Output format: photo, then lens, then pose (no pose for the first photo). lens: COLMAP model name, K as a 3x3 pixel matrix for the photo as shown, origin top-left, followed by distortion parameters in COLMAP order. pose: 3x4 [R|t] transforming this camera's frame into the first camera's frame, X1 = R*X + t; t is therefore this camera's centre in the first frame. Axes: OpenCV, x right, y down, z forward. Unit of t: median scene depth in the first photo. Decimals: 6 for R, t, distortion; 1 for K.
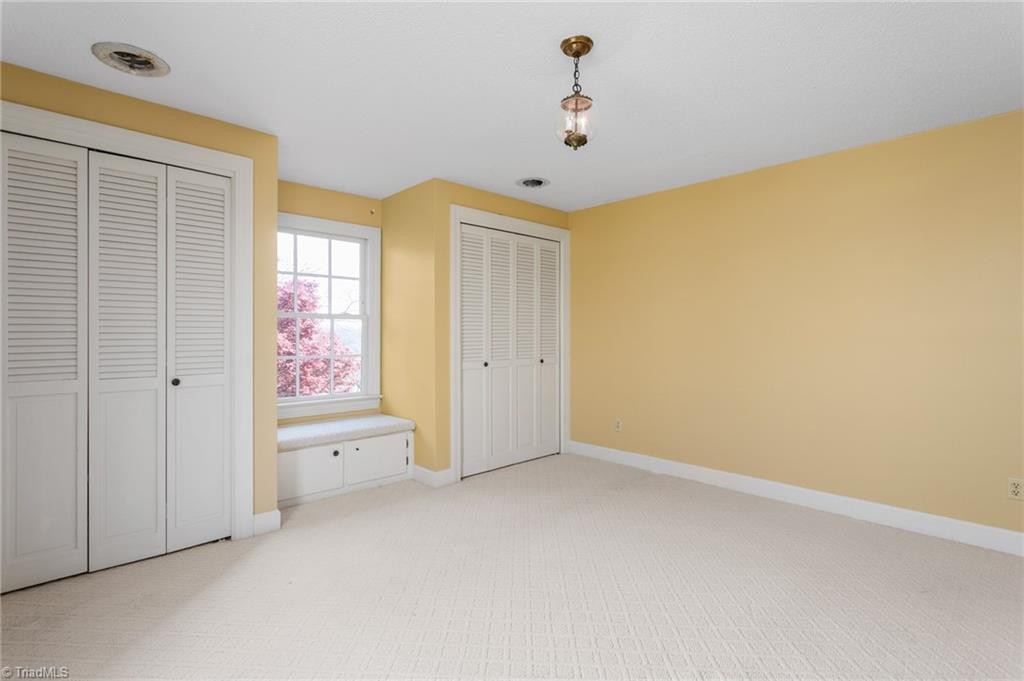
lens RADIAL K [[490.3, 0, 527.1], [0, 490.3, 338.7], [0, 0, 1]] dist [0.000487, 0.001139]
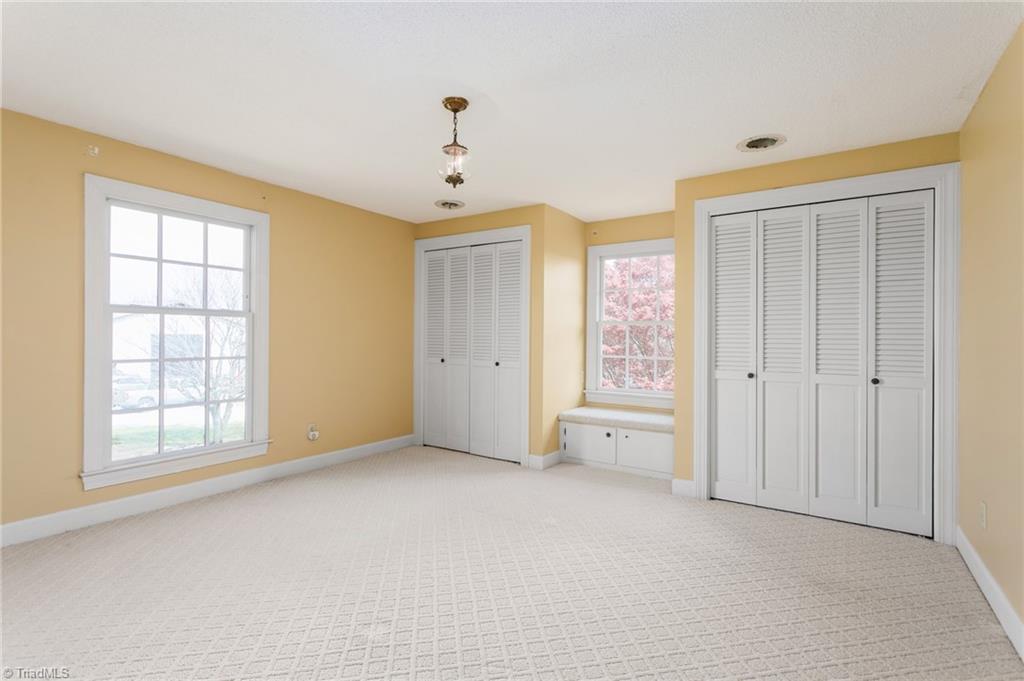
lens RADIAL K [[490.3, 0, 527.1], [0, 490.3, 338.7], [0, 0, 1]] dist [0.000487, 0.001139]
pose [[0.210488, 0.012220, -0.977520, 0.793804], [-0.012709, 0.999872, 0.009763, -0.017109], [0.977514, 0.010369, 0.210616, 0.555638]]
